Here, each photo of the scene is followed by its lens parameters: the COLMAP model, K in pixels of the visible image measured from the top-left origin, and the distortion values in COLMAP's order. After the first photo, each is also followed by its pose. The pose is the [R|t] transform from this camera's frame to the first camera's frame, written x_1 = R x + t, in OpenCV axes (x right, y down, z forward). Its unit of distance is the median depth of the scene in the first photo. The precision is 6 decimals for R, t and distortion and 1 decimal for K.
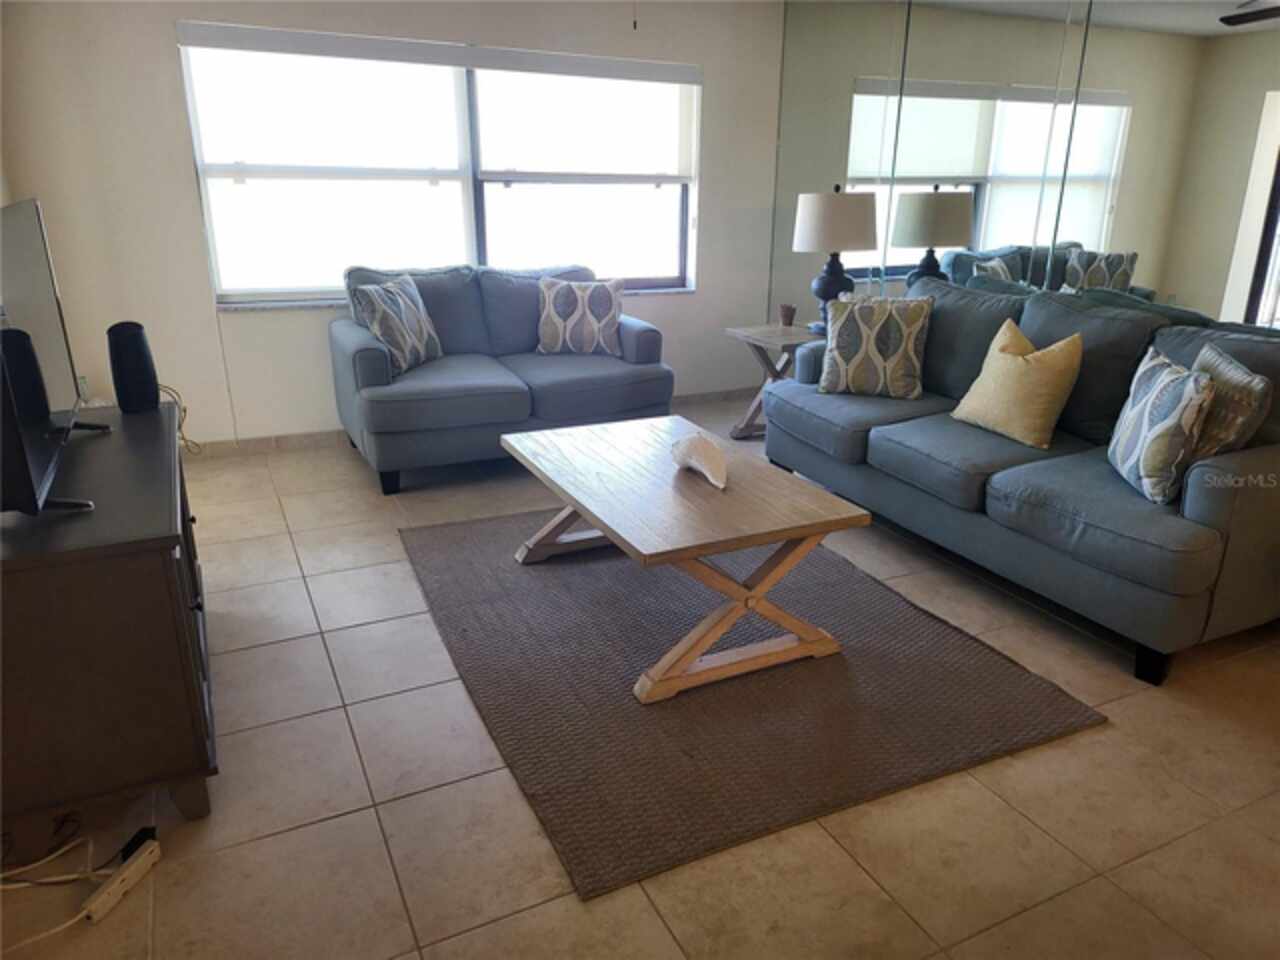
lens RADIAL K [[905.9, 0, 655.3], [0, 905.9, 487.9], [0, 0, 1]] dist [0.063661, -0.058757]
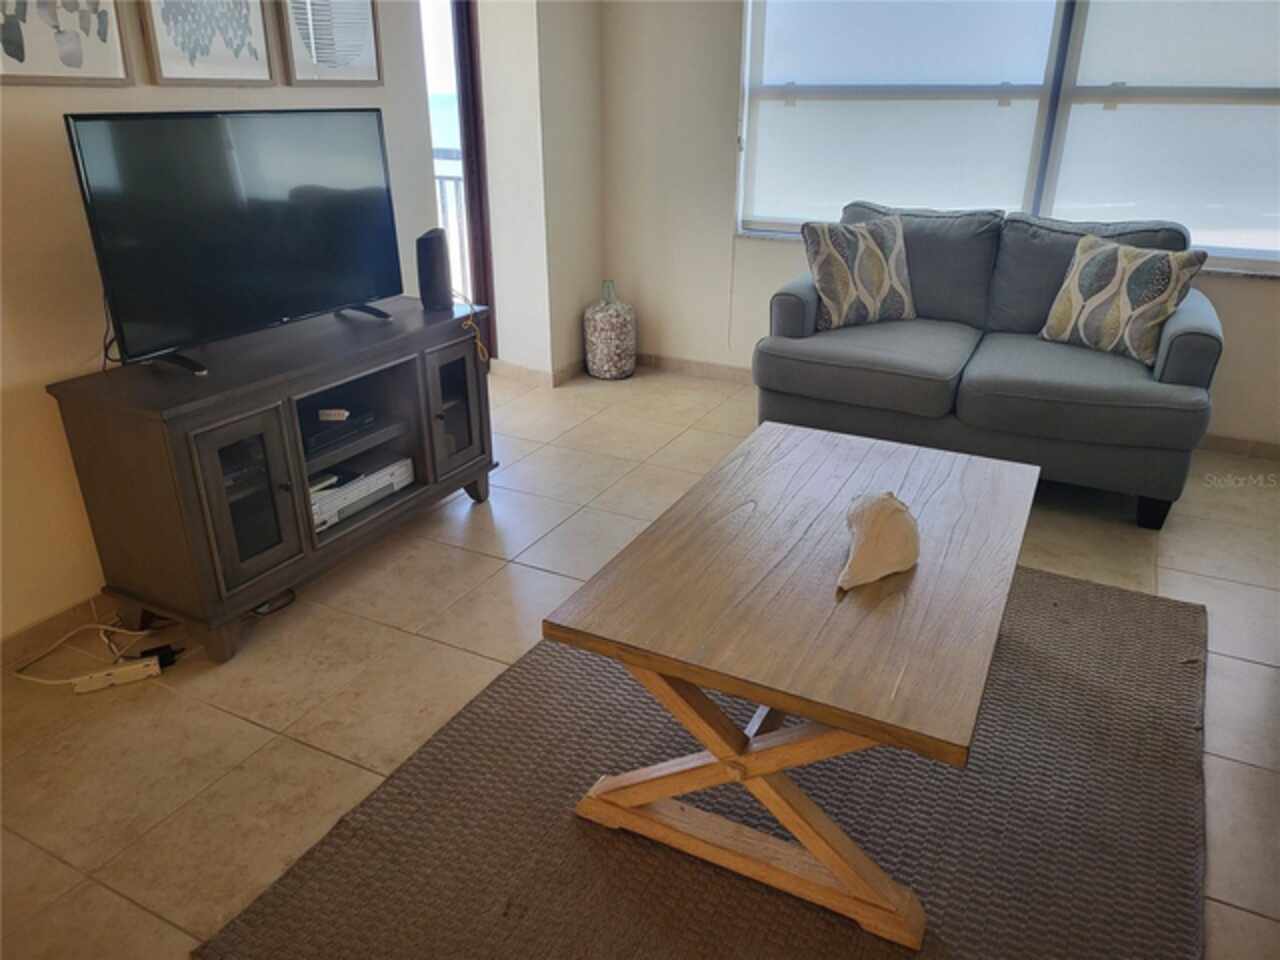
lens RADIAL K [[905.9, 0, 640.9], [0, 905.9, 461.0], [0, 0, 1]] dist [0.063661, -0.058757]
pose [[0.587819, 0.293059, -0.754046, 0.296391], [-0.264538, 0.950470, 0.163178, -0.099121], [0.764518, 0.103554, 0.636230, 0.329403]]
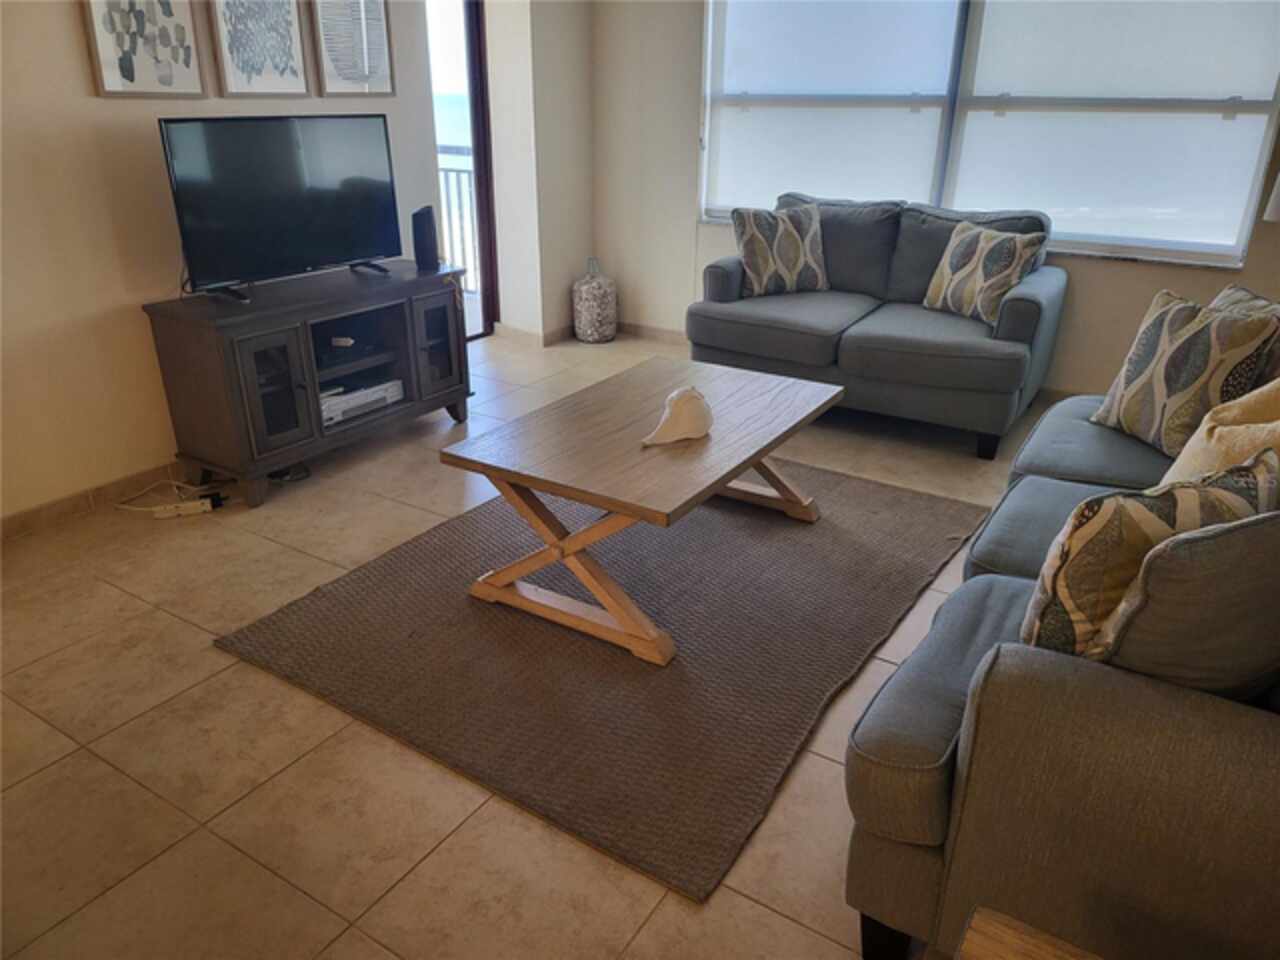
lens RADIAL K [[905.9, 0, 620.0], [0, 905.9, 472.5], [0, 0, 1]] dist [0.063661, -0.058757]
pose [[0.500546, 0.323012, -0.803192, 0.544093], [-0.284863, 0.937572, 0.199529, -0.100121], [0.817500, 0.128926, 0.561312, 0.313742]]
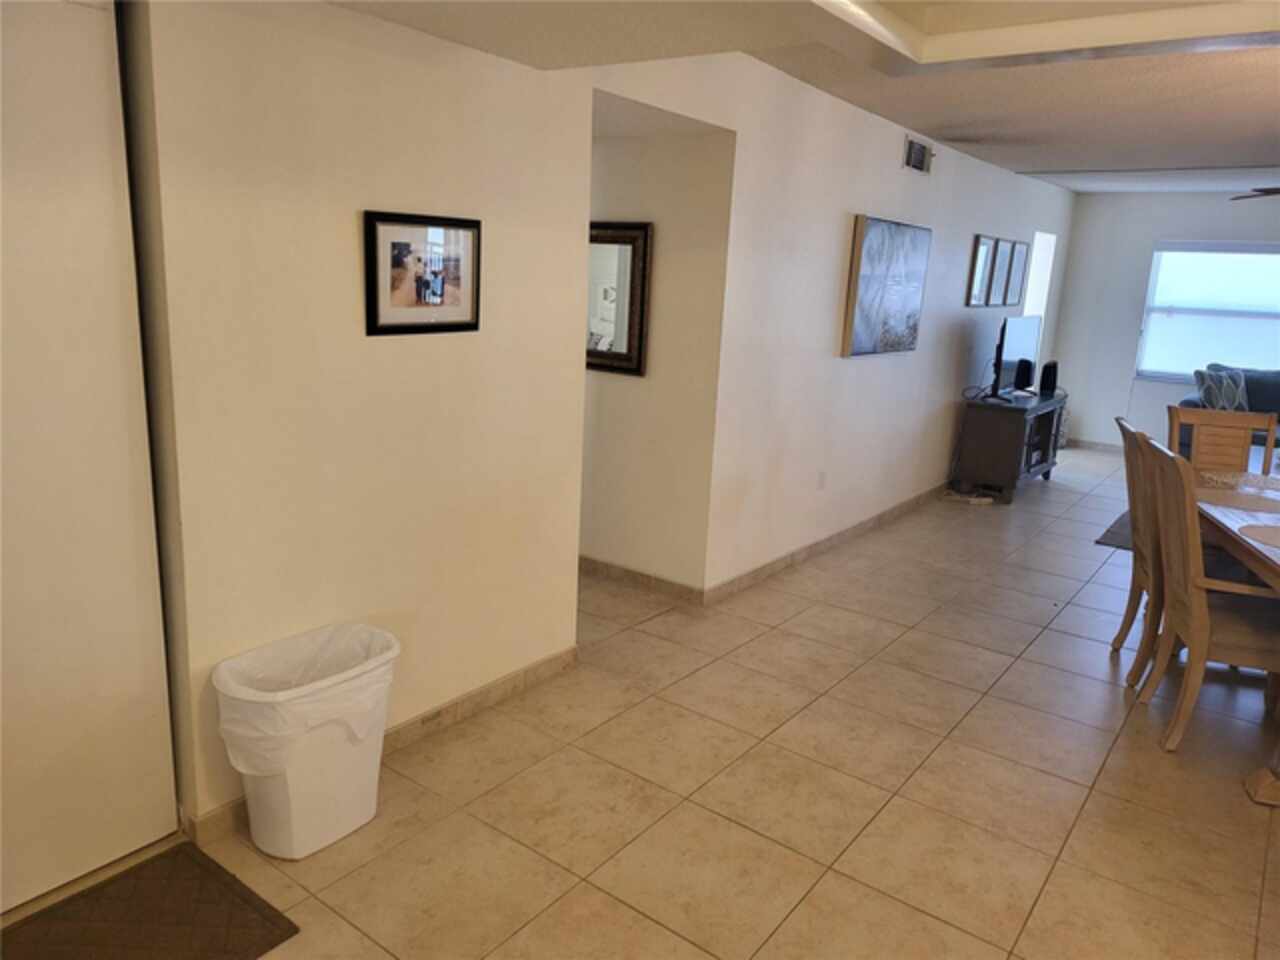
lens RADIAL K [[905.9, 0, 640.8], [0, 905.9, 474.7], [0, 0, 1]] dist [0.063661, -0.058757]
pose [[0.435507, 0.207737, -0.875887, 0.847033], [-0.333998, 0.940844, 0.057074, 0.247831], [0.835930, 0.267689, 0.479129, -0.782227]]
